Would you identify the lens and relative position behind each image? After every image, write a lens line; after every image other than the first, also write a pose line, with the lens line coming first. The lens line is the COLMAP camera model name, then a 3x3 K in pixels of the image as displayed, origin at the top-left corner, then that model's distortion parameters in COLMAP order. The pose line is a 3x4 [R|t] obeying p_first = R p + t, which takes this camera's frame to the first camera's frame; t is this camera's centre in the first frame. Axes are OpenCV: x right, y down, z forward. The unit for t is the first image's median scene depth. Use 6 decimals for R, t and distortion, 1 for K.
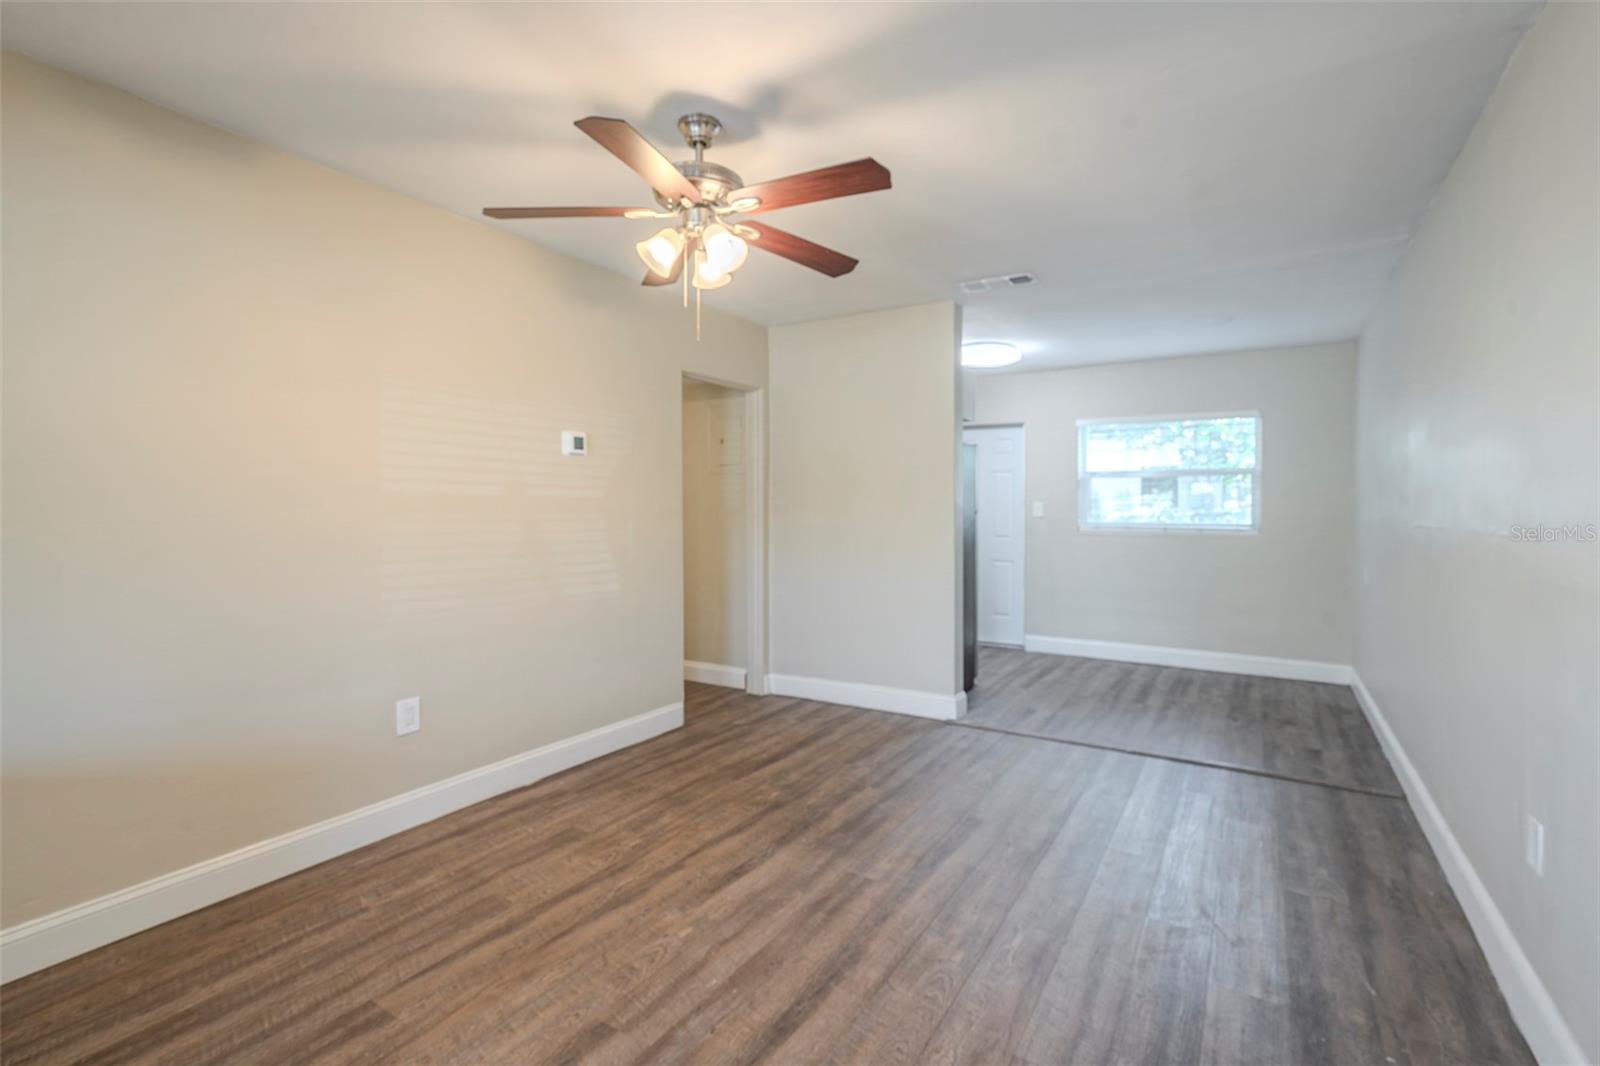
lens RADIAL K [[734.7, 0, 800.2], [0, 734.7, 528.5], [0, 0, 1]] dist [-0.003542, -0.000289]
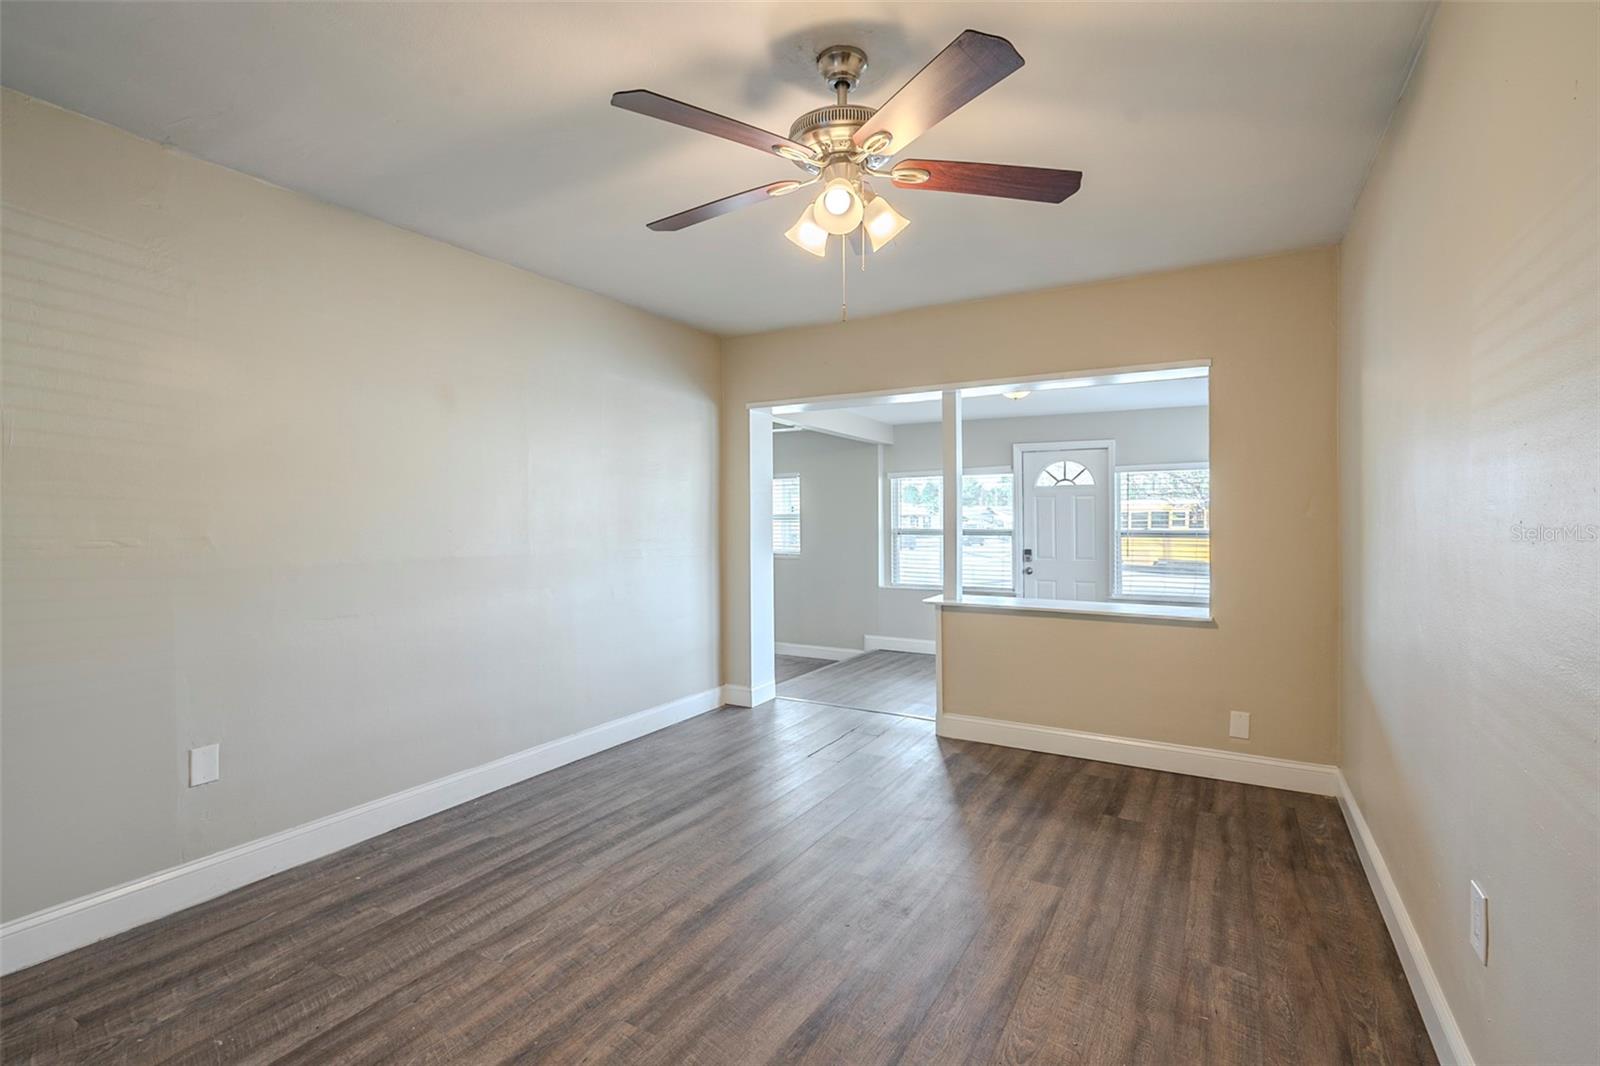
lens RADIAL K [[734.7, 0, 796.3], [0, 734.7, 519.6], [0, 0, 1]] dist [-0.003542, -0.000289]
pose [[-0.999779, 0.005482, -0.020319, -0.067685], [0.004881, 0.999553, 0.029505, -0.053102], [0.020472, 0.029399, -0.999358, 1.969512]]
